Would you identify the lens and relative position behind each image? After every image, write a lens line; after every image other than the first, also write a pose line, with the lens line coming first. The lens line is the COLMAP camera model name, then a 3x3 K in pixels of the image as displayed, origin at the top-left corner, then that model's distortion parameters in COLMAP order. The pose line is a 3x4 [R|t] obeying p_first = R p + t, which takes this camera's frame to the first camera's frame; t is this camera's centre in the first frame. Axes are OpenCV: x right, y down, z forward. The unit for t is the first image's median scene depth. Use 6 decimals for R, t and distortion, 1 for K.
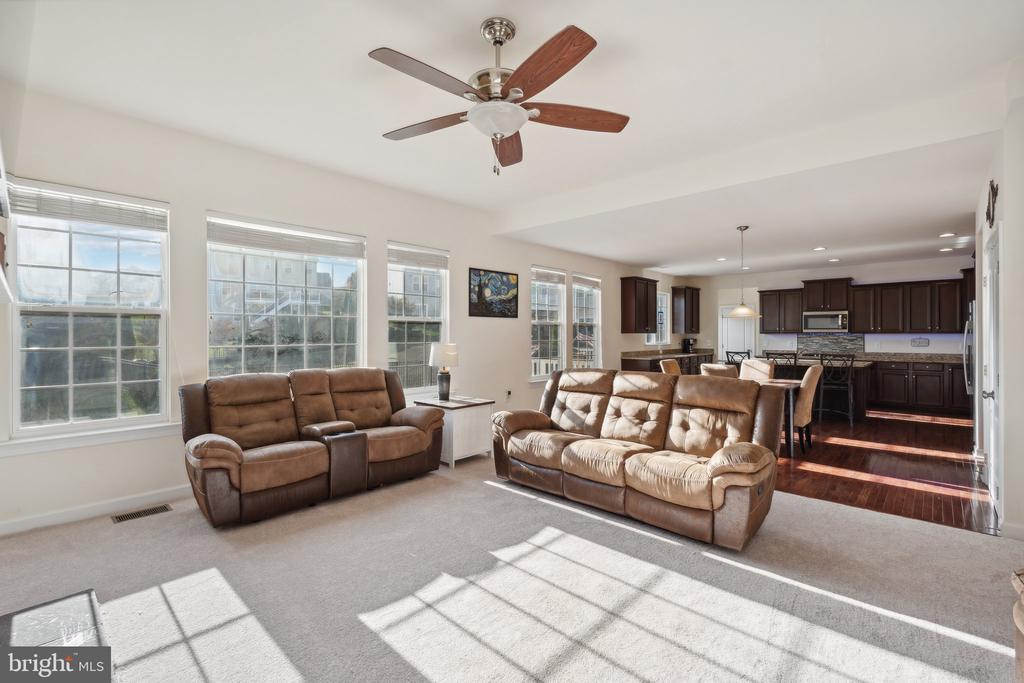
lens RADIAL K [[460.2, 0, 503.7], [0, 460.2, 338.4], [0, 0, 1]] dist [-0.004193, -0.000994]
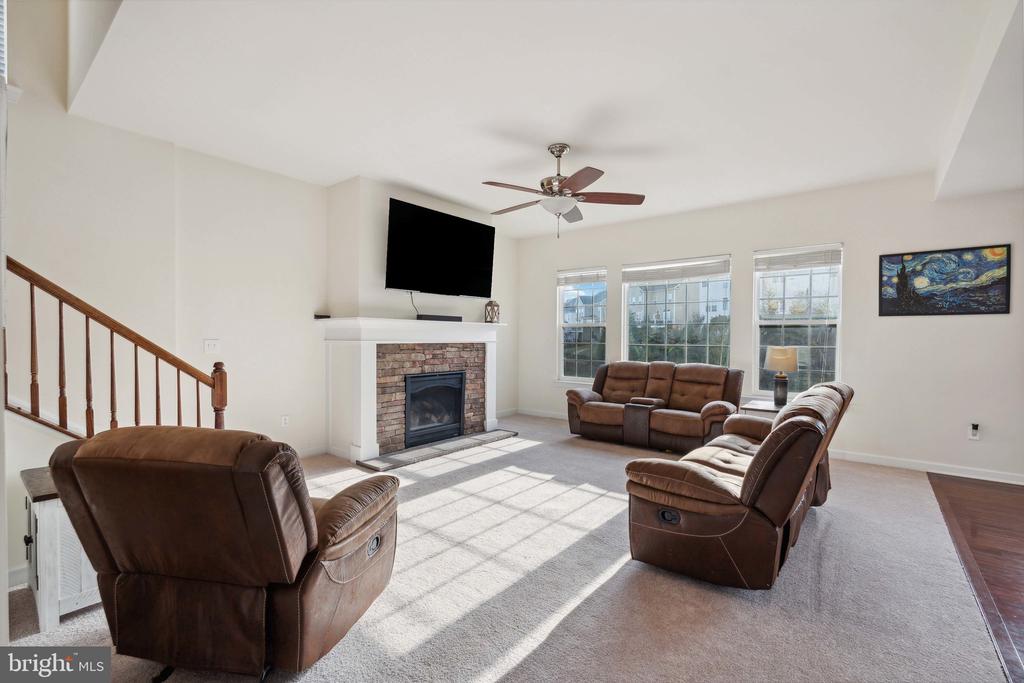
lens RADIAL K [[460.2, 0, 517.7], [0, 460.2, 342.1], [0, 0, 1]] dist [-0.004193, -0.000994]
pose [[0.070665, 0.013757, -0.997405, 0.499916], [-0.015333, 0.999802, 0.012704, -0.002334], [0.997382, 0.014396, 0.070862, 0.232184]]
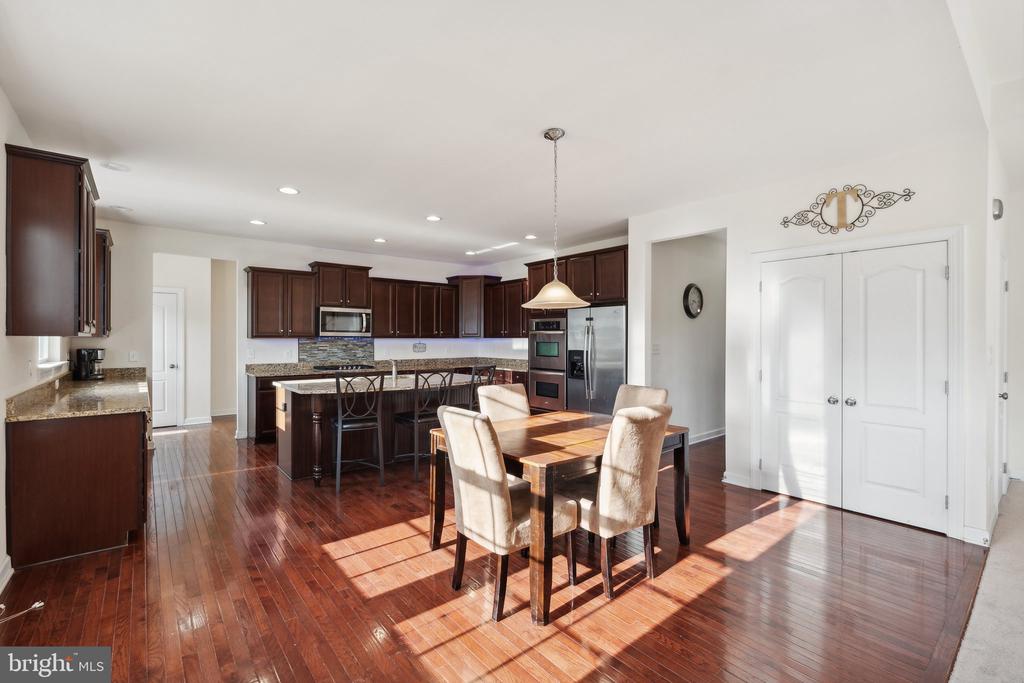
lens RADIAL K [[460.2, 0, 511.4], [0, 460.2, 341.4], [0, 0, 1]] dist [-0.004193, -0.000994]
pose [[0.136961, -0.006241, 0.990557, 0.005573], [0.006297, 0.999965, 0.005430, -0.008104], [-0.990556, 0.005494, 0.136996, 0.695737]]
